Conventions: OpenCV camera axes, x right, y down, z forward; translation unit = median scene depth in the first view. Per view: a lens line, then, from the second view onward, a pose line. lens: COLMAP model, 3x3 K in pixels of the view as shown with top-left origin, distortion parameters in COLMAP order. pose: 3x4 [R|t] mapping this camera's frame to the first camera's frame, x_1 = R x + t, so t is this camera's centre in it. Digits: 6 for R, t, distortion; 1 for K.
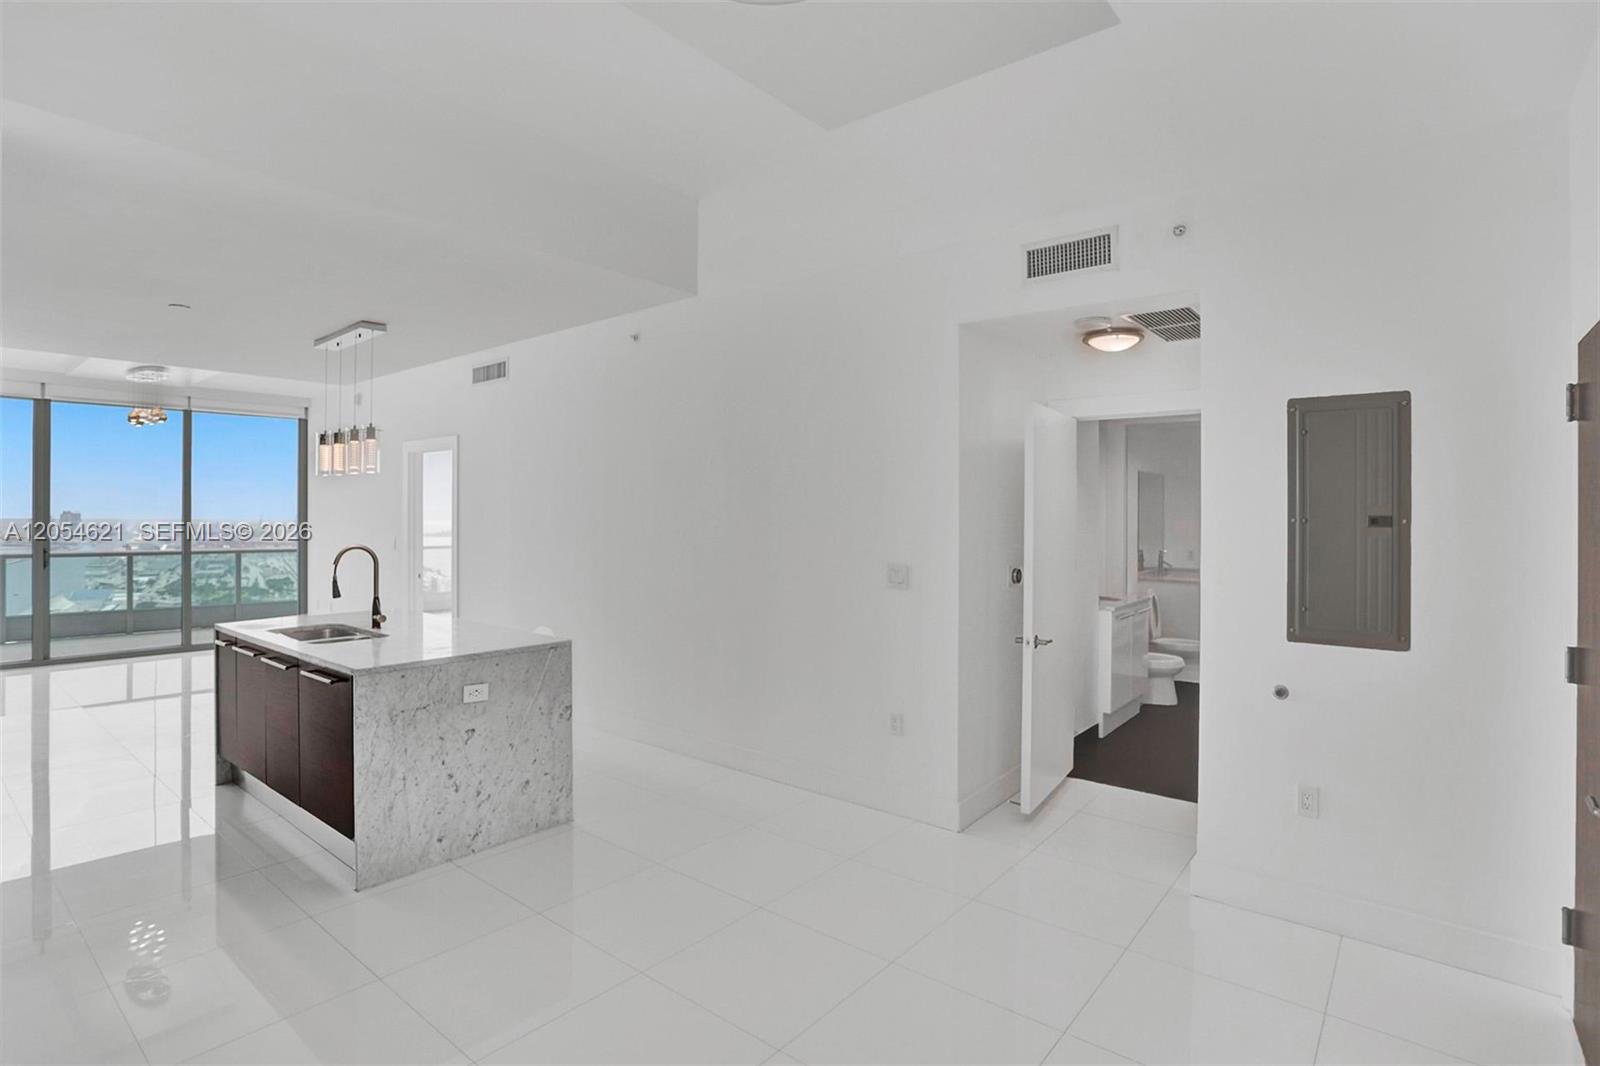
lens RADIAL K [[808.3, 0, 786.5], [0, 808.3, 504.1], [0, 0, 1]] dist [-0.081017, 0.033553]
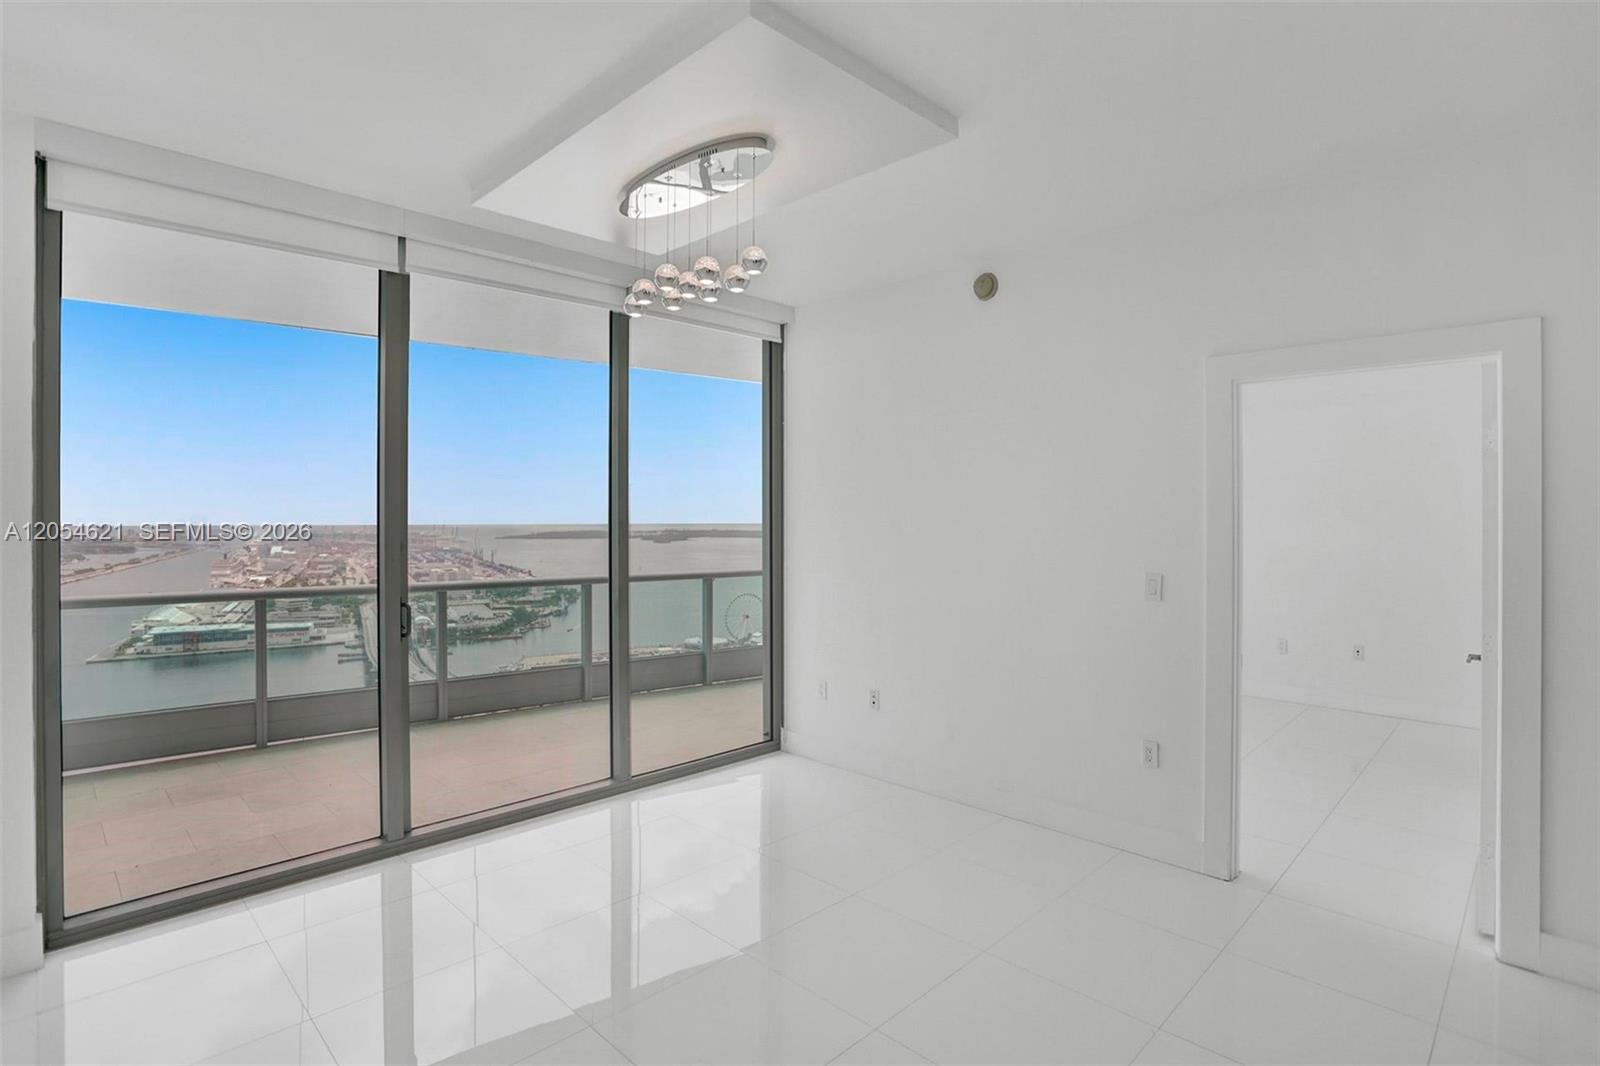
lens RADIAL K [[796.5, 0, 788.1], [0, 796.5, 508.9], [0, 0, 1]] dist [-0.080819, 0.037665]
pose [[0.995764, -0.002546, -0.091908, -1.325952], [0.002793, 0.999993, 0.002563, 0.011447], [0.091901, -0.002809, 0.995764, 1.068660]]
